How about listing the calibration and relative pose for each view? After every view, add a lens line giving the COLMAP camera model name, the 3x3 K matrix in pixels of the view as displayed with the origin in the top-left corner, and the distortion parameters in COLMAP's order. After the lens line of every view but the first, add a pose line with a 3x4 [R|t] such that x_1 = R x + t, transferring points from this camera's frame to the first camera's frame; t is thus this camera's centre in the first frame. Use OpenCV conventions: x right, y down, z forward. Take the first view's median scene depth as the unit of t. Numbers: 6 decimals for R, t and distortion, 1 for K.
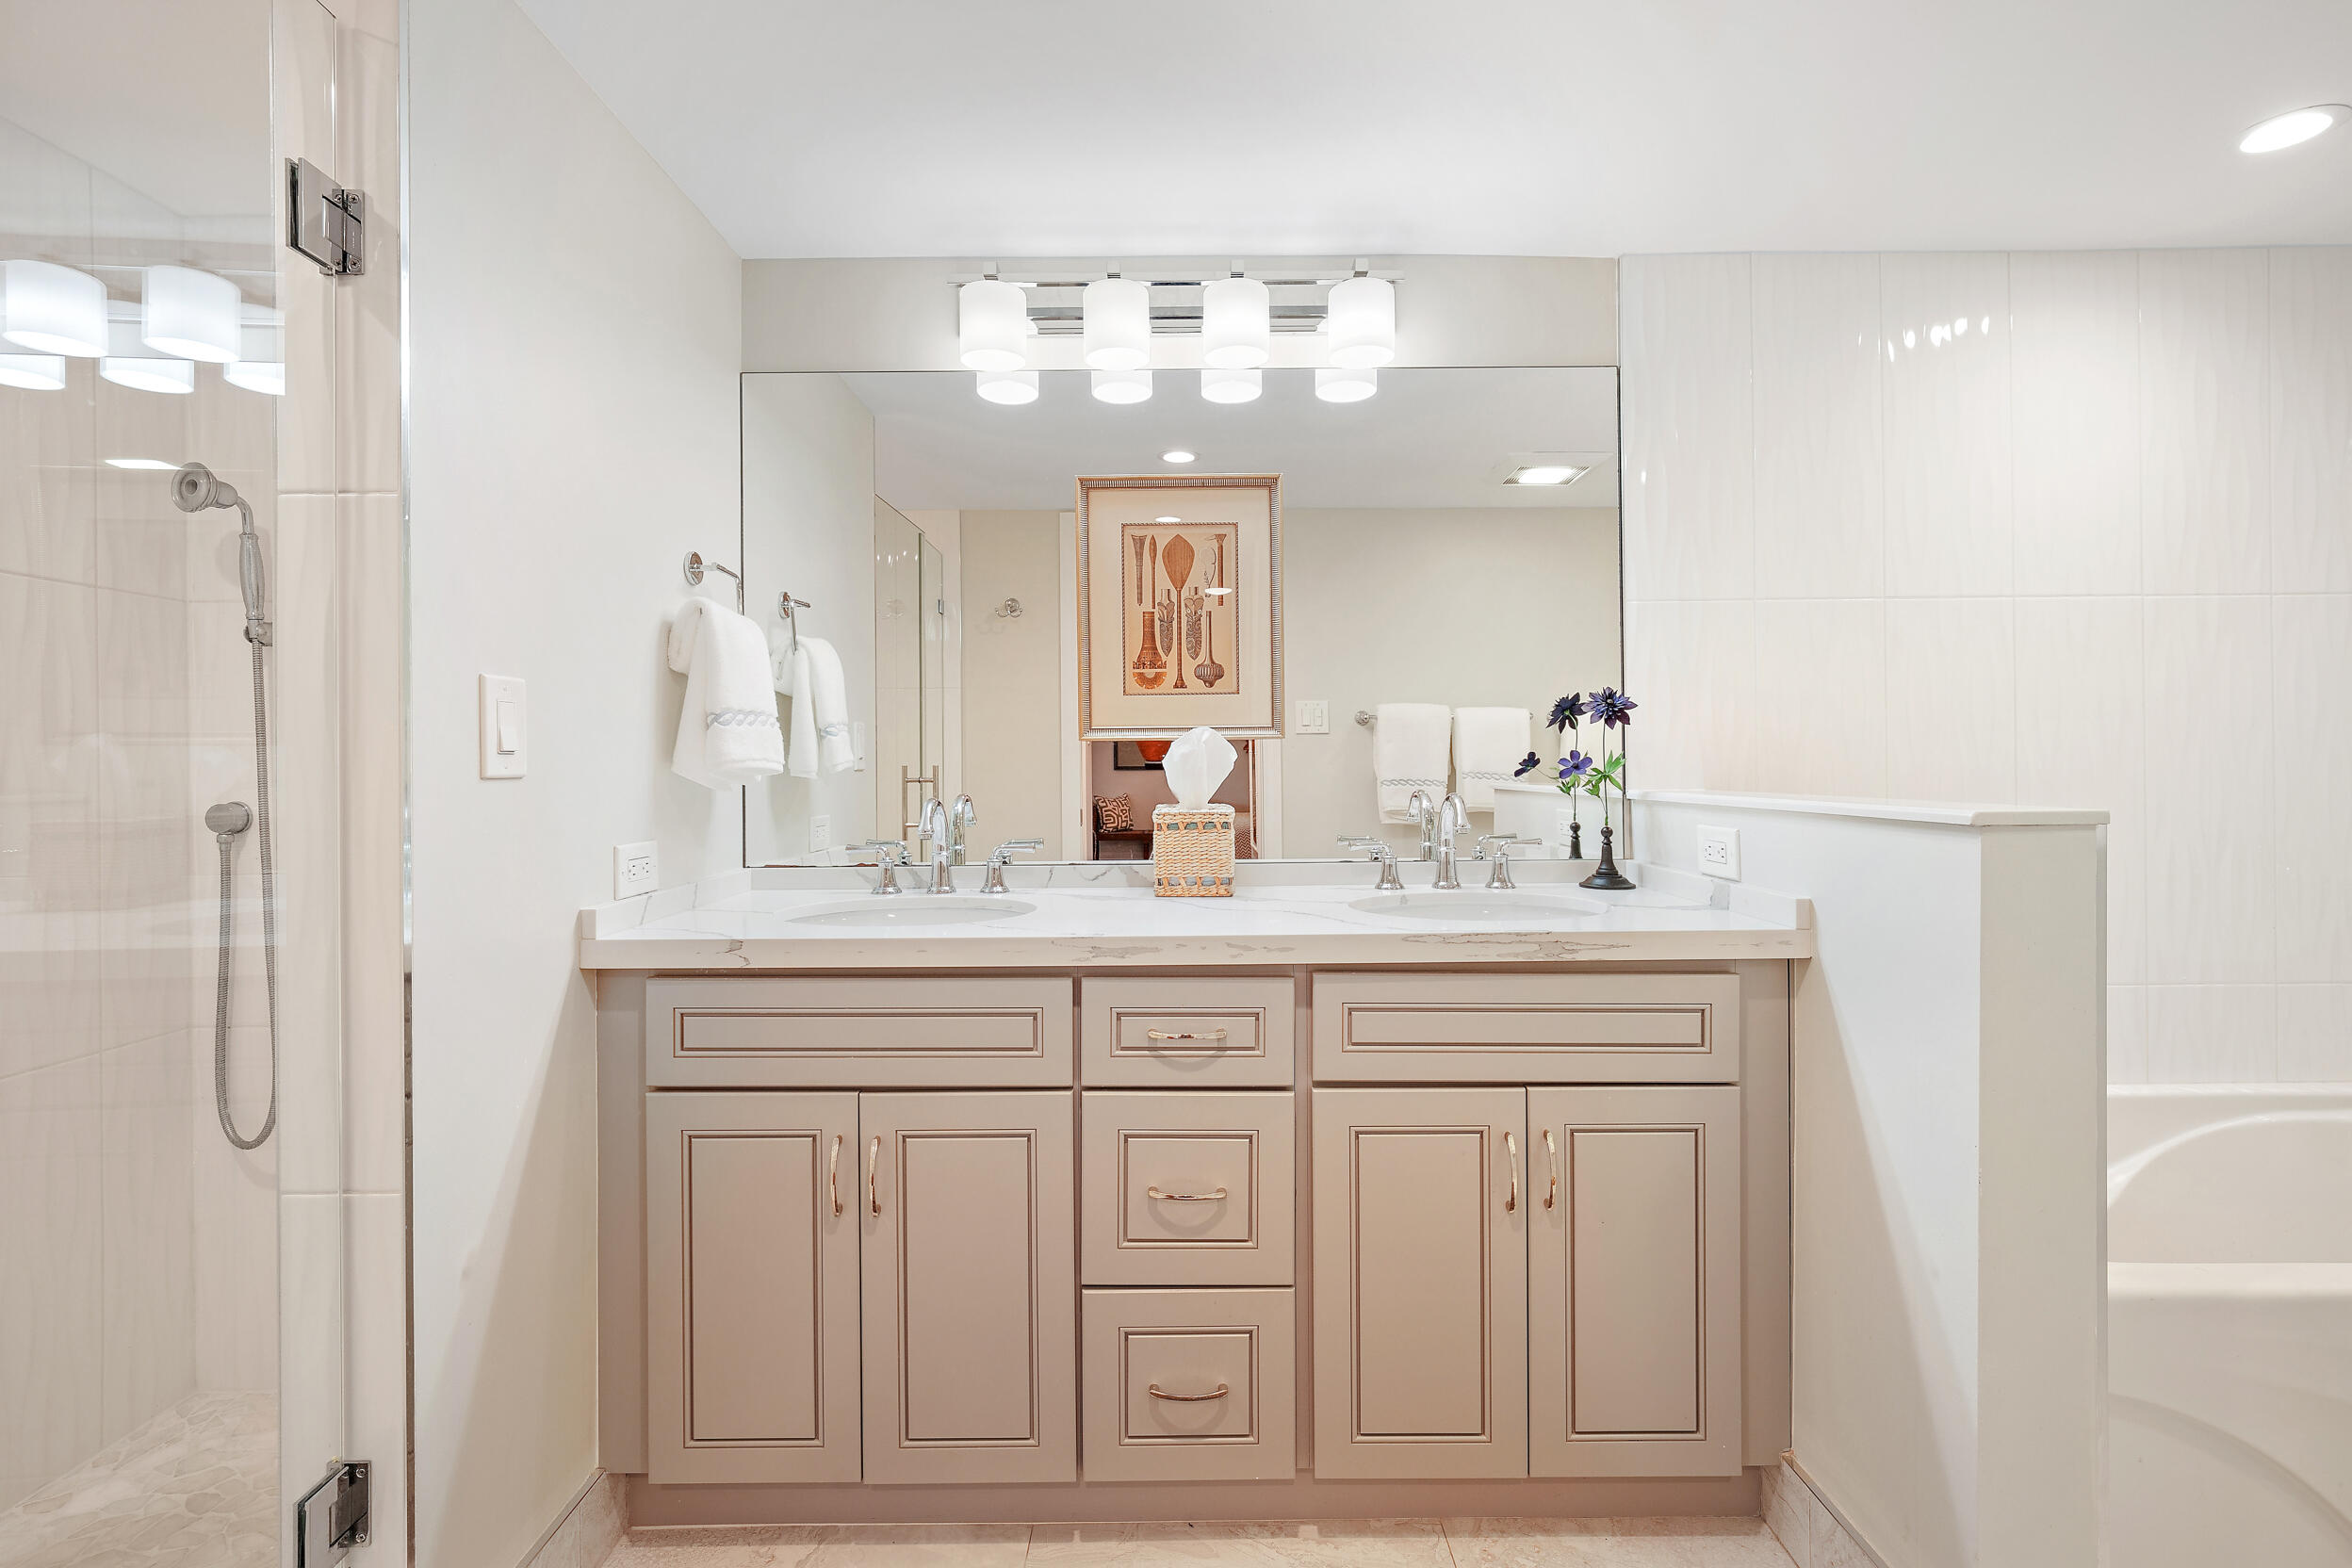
lens RADIAL K [[1072.0, 0, 1186.7], [0, 1072.0, 763.8], [0, 0, 1]] dist [-0.003014, 0.000901]
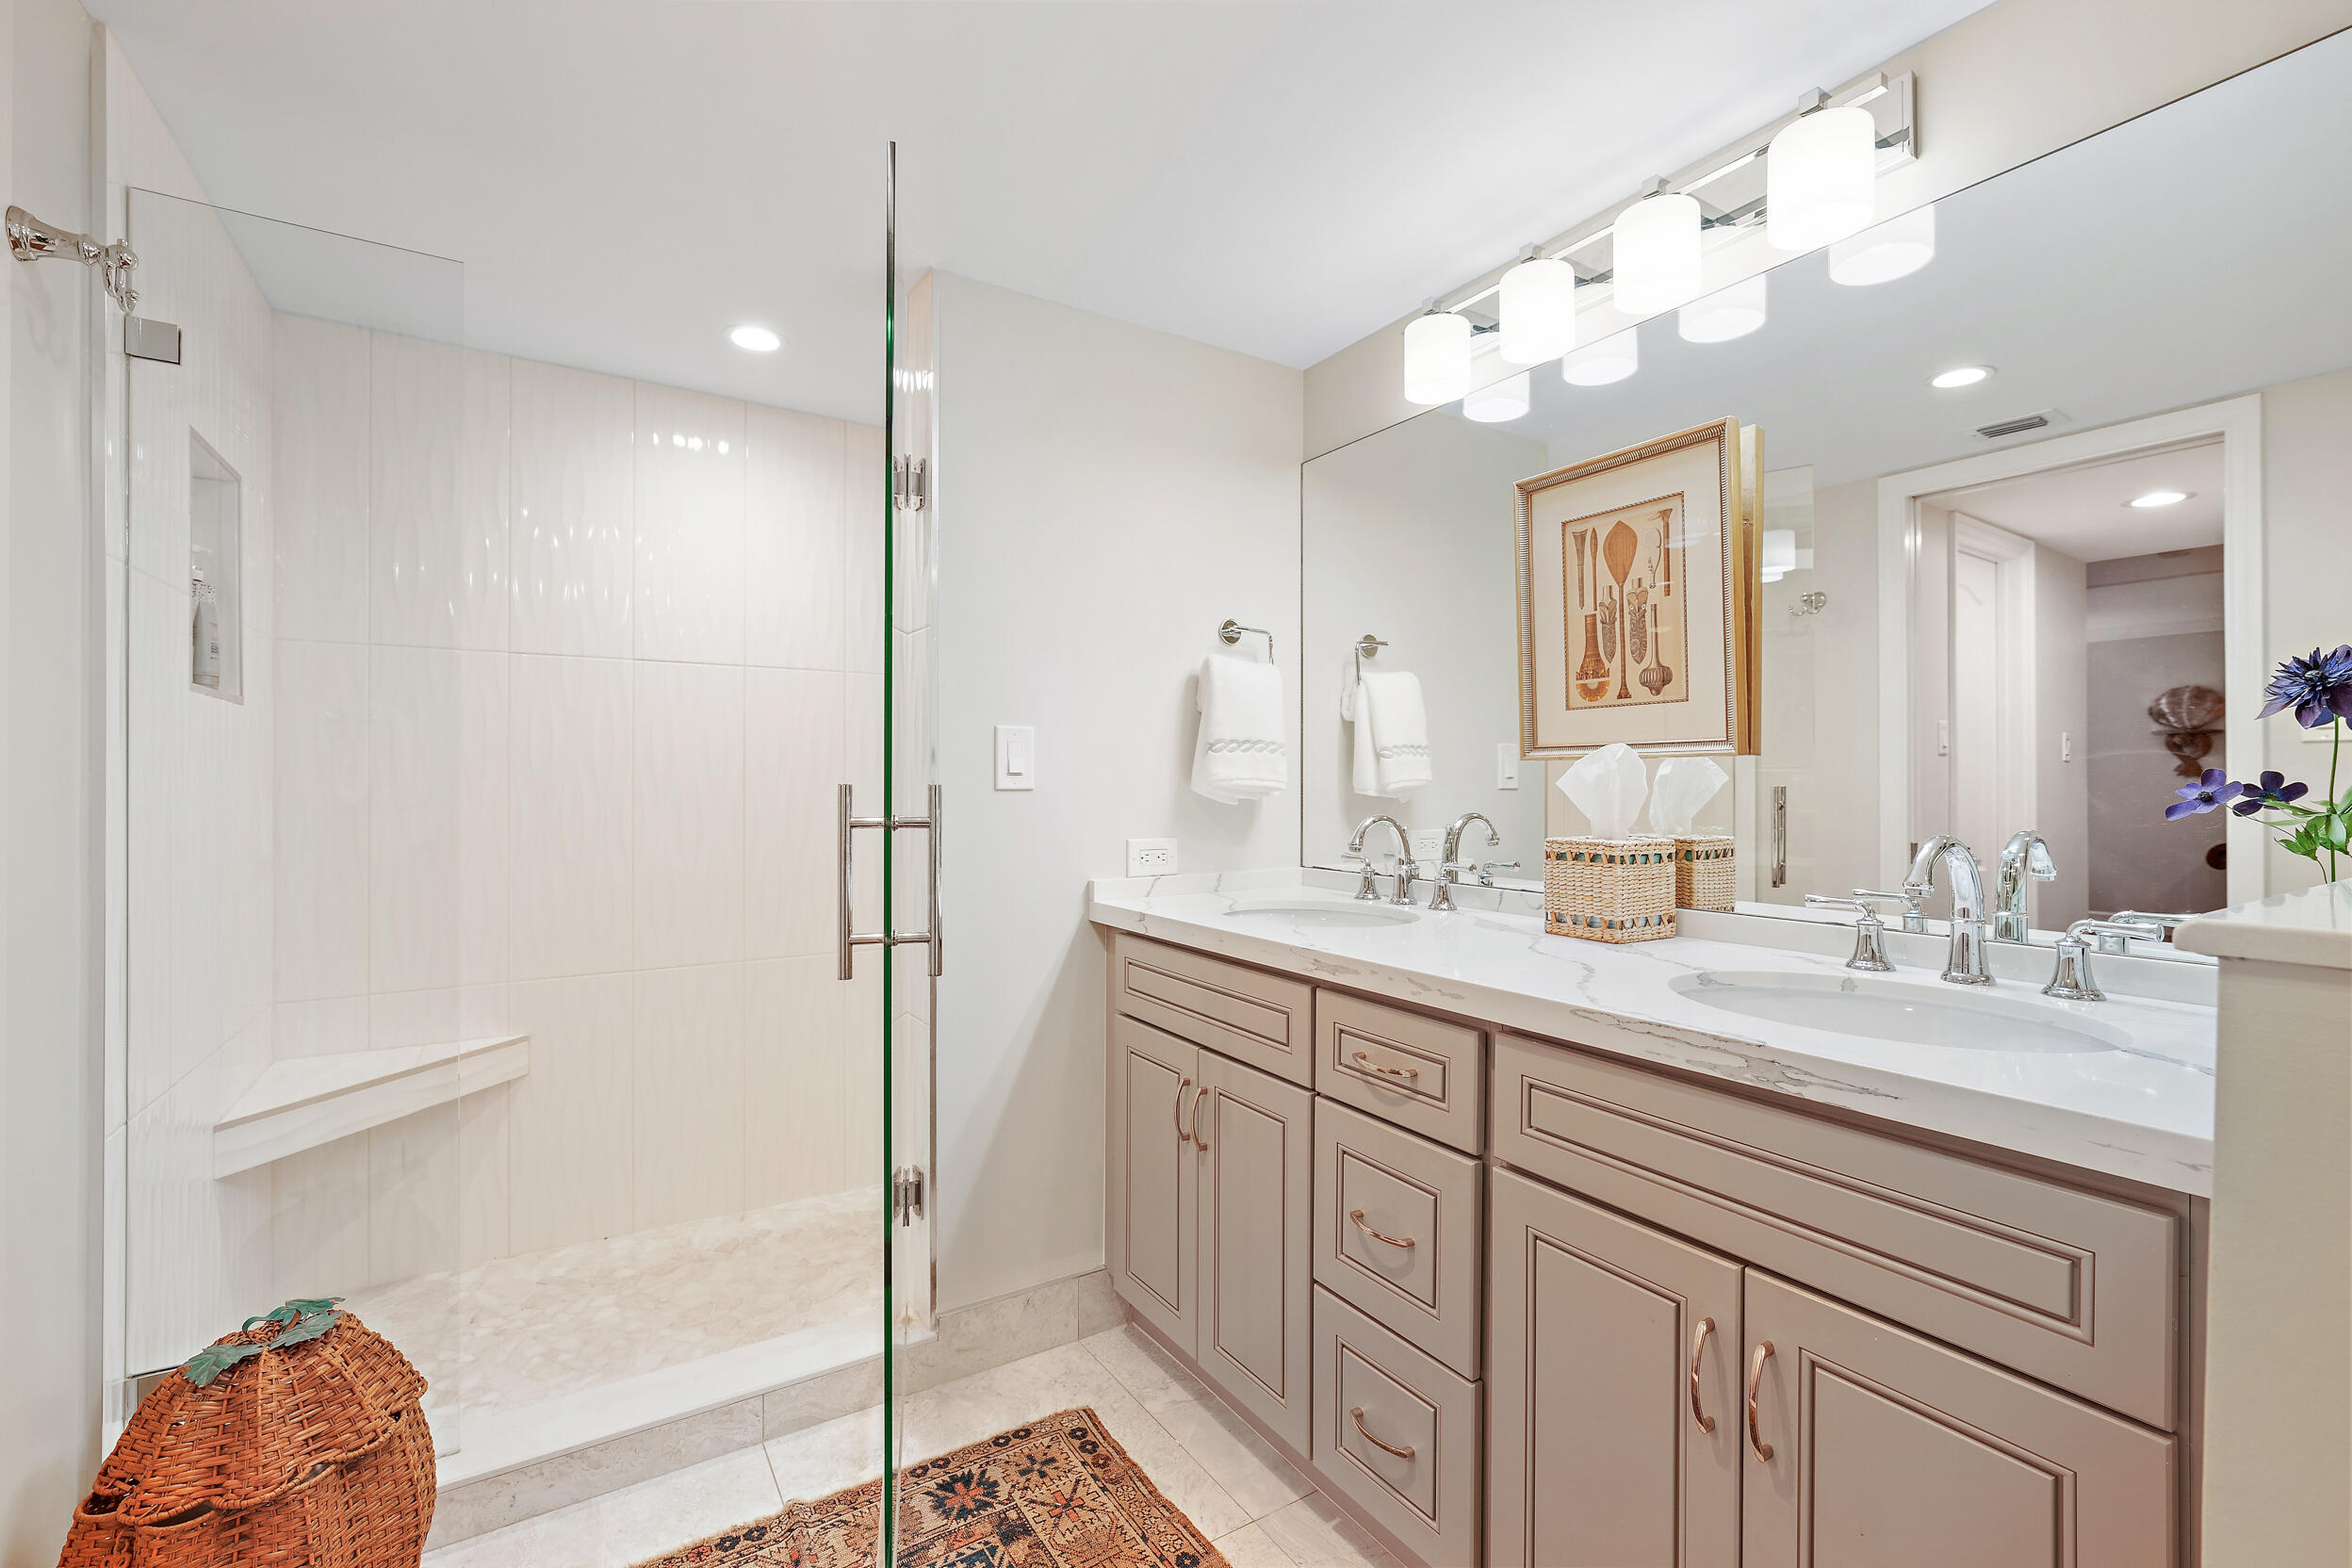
lens RADIAL K [[1072.0, 0, 1243.1], [0, 1072.0, 781.3], [0, 0, 1]] dist [-0.003014, 0.000901]
pose [[0.523841, 0.008685, -0.851772, 0.571594], [-0.006400, 0.999960, 0.006260, -0.007369], [0.851792, 0.002172, 0.523876, 0.289799]]
